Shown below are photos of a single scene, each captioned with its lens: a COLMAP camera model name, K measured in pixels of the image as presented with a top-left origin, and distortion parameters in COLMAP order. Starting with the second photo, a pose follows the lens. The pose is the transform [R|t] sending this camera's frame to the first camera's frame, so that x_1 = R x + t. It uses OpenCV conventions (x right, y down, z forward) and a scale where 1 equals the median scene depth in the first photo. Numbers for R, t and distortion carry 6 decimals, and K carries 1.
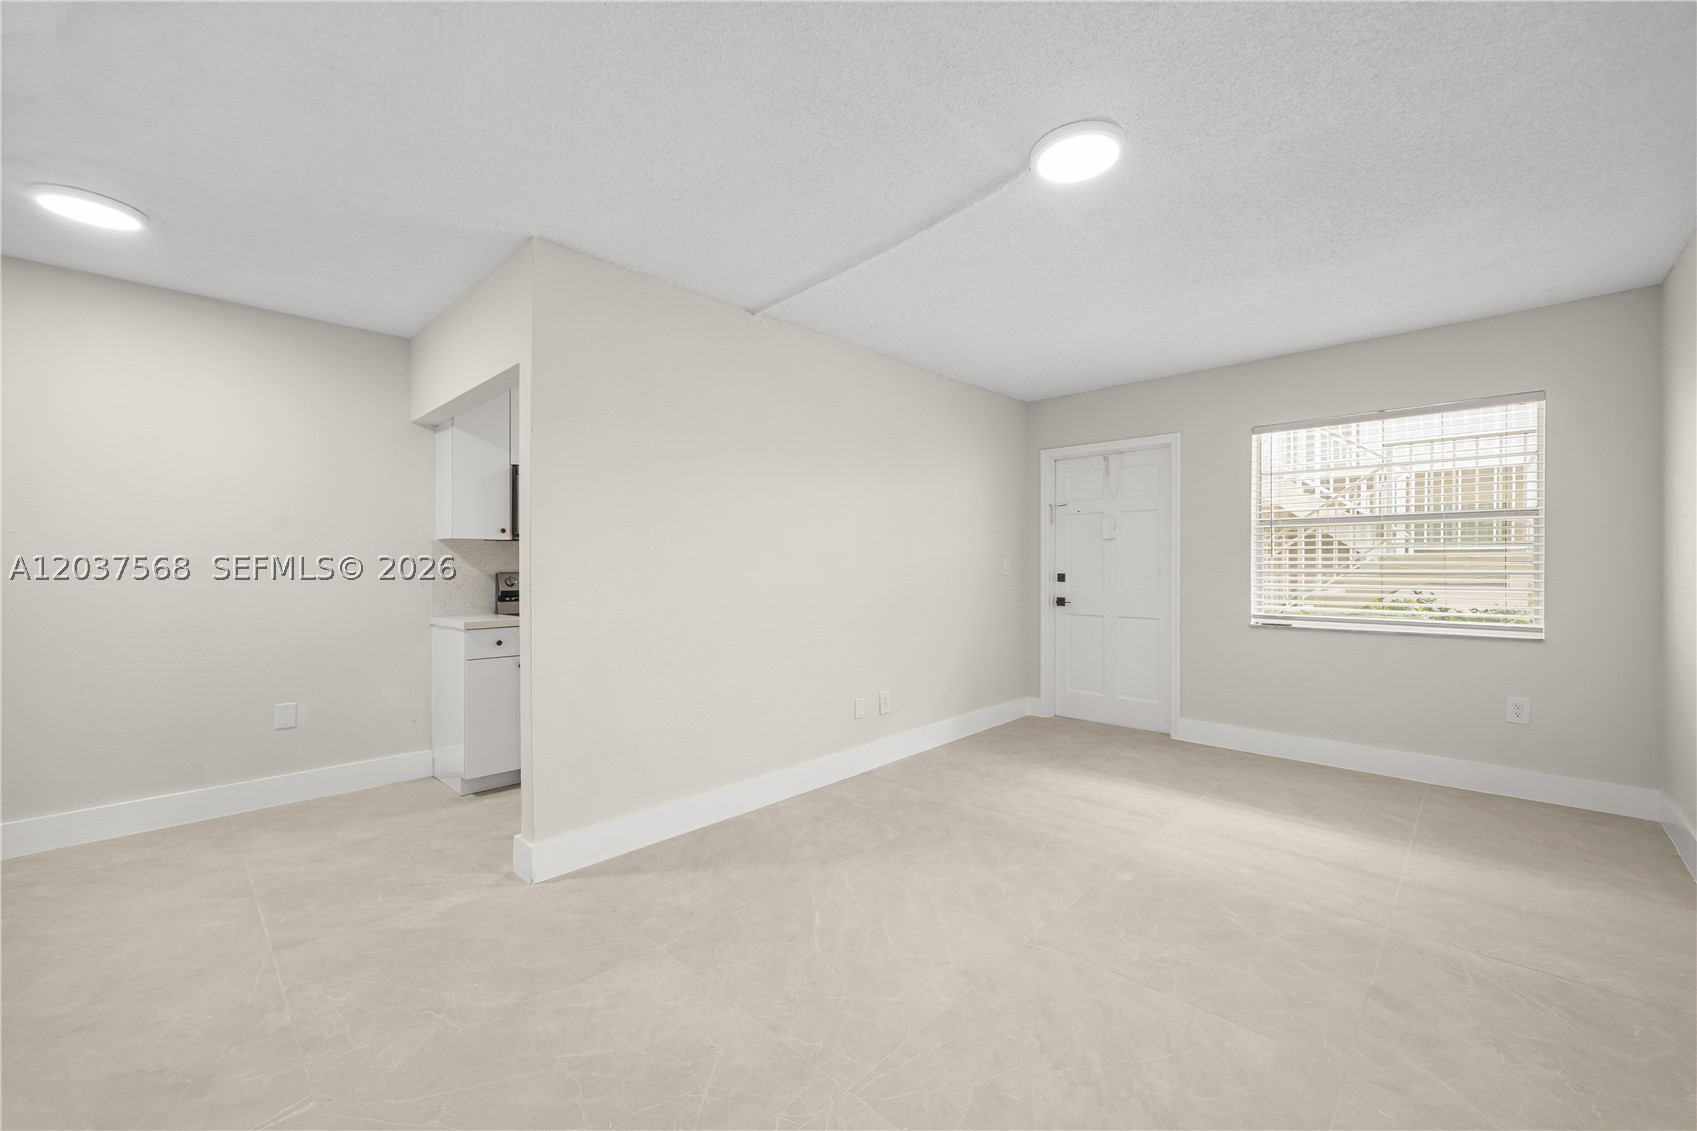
lens RADIAL K [[660.6, 0, 851.9], [0, 660.6, 567.1], [0, 0, 1]] dist [-0.002197, -0.000191]
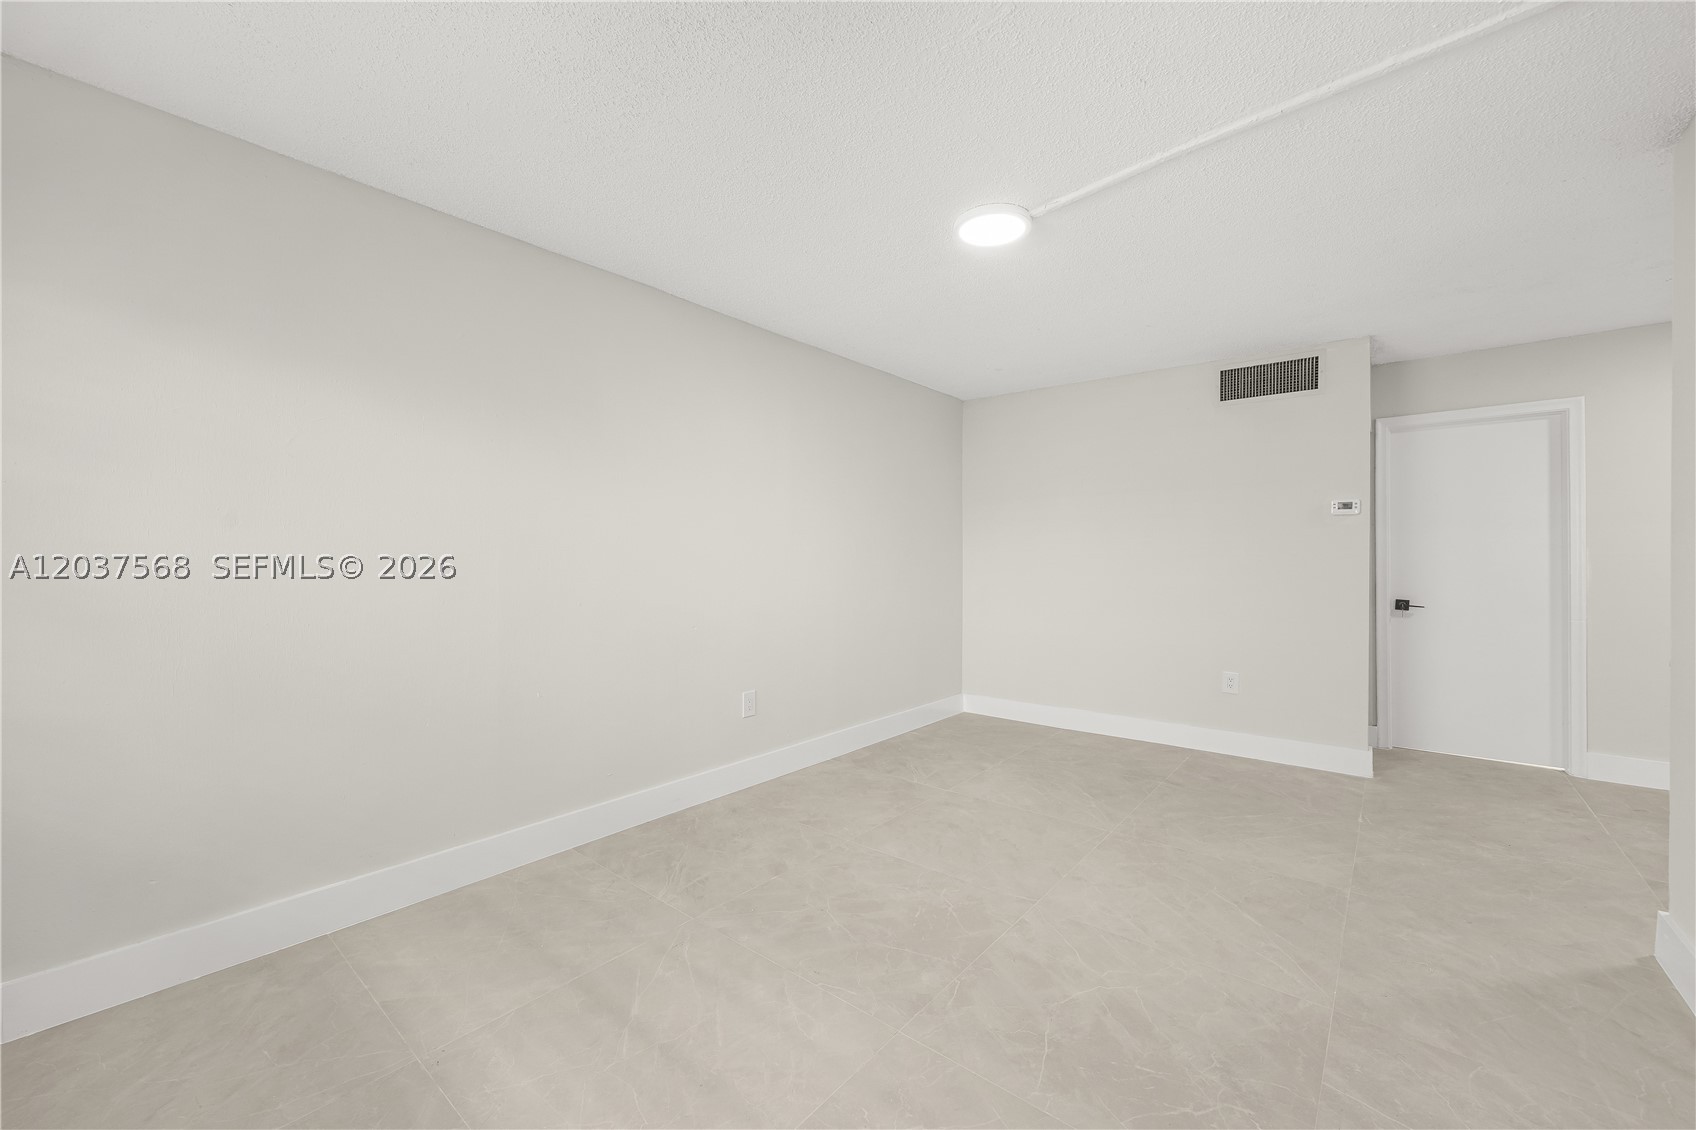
lens RADIAL K [[660.2, 0, 845.4], [0, 660.2, 561.5], [0, 0, 1]] dist [-0.002197, -0.000191]
pose [[-0.995504, 0.004573, -0.094612, 0.504850], [0.003820, 0.999960, 0.008137, -0.005281], [0.094646, 0.007739, -0.995481, 1.517885]]
